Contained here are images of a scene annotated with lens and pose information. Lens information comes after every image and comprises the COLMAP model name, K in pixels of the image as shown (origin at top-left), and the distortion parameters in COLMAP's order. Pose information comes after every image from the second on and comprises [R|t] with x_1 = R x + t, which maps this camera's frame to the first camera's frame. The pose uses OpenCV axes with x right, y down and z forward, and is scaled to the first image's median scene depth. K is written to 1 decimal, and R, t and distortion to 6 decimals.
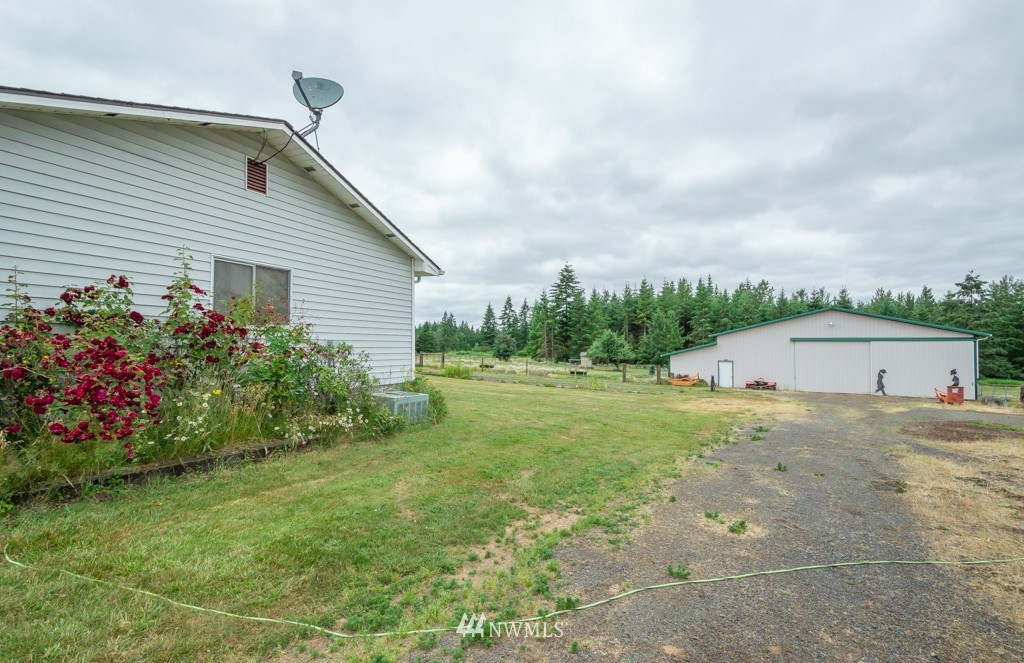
lens RADIAL K [[447.3, 0, 509.5], [0, 447.3, 339.1], [0, 0, 1]] dist [-0.011573, -0.000703]
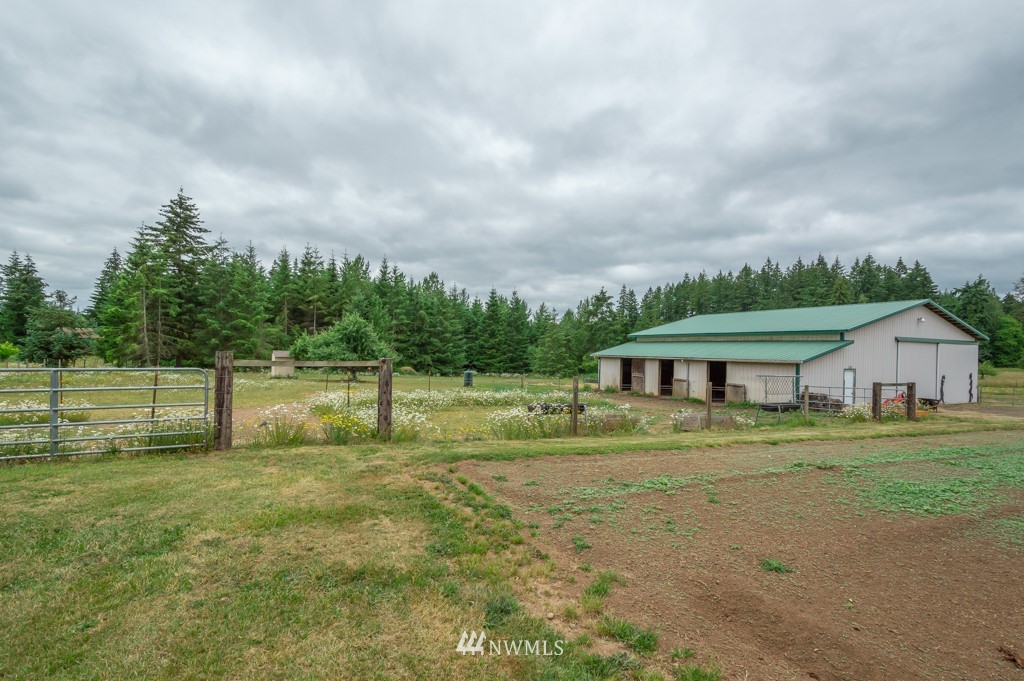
lens RADIAL K [[453.3, 0, 514.1], [0, 453.3, 351.5], [0, 0, 1]] dist [0.004752, -0.000012]
pose [[0.564380, 0.000787, 0.825515, -0.121839], [-0.029718, 0.999371, 0.019365, 0.008753], [-0.824980, -0.035462, 0.564048, 0.364891]]
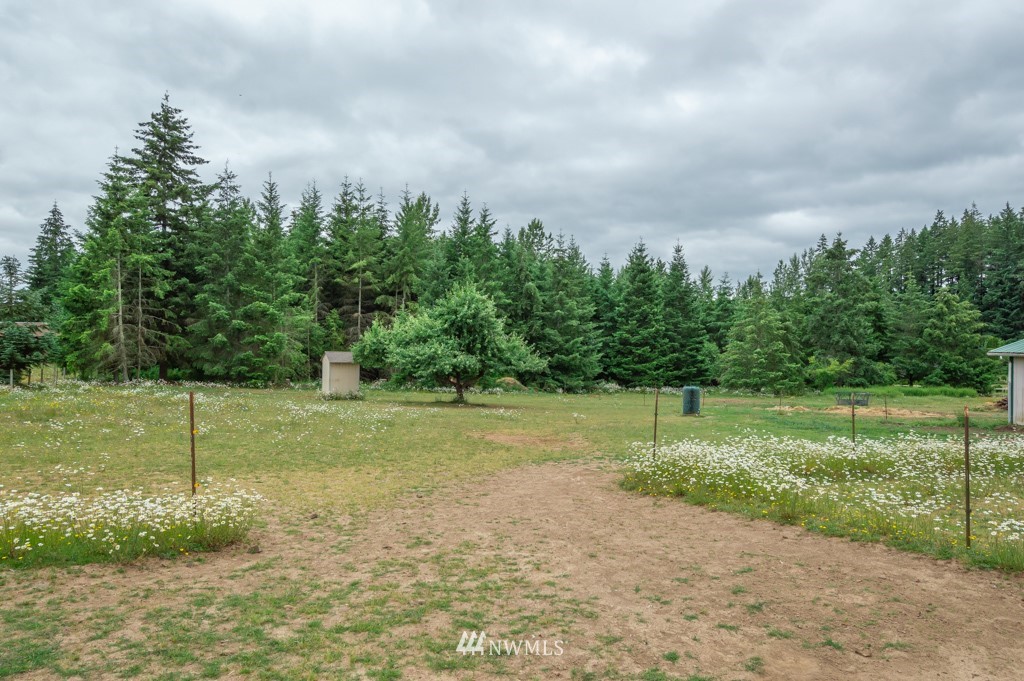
lens RADIAL K [[719.7, 0, 509.7], [0, 719.7, 343.0], [0, 0, 1]] dist [-0.001825, -0.002023]
pose [[0.675607, 0.003011, 0.737256, -0.120914], [-0.016419, 0.999805, 0.010963, 0.012606], [-0.737079, -0.019512, 0.675525, 0.464227]]
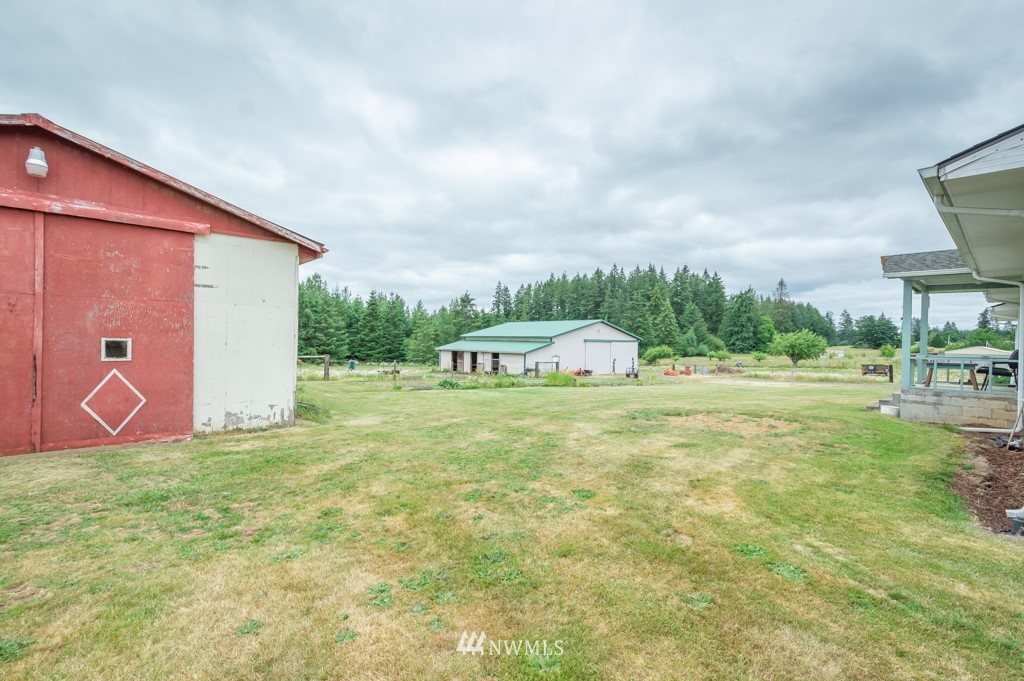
lens RADIAL K [[453.3, 0, 515.8], [0, 453.3, 343.9], [0, 0, 1]] dist [0.004752, -0.000012]
pose [[0.341066, -0.006698, 0.940016, -0.282947], [-0.030331, 0.999376, 0.018126, -0.002426], [-0.939550, -0.034694, 0.340650, 0.233234]]
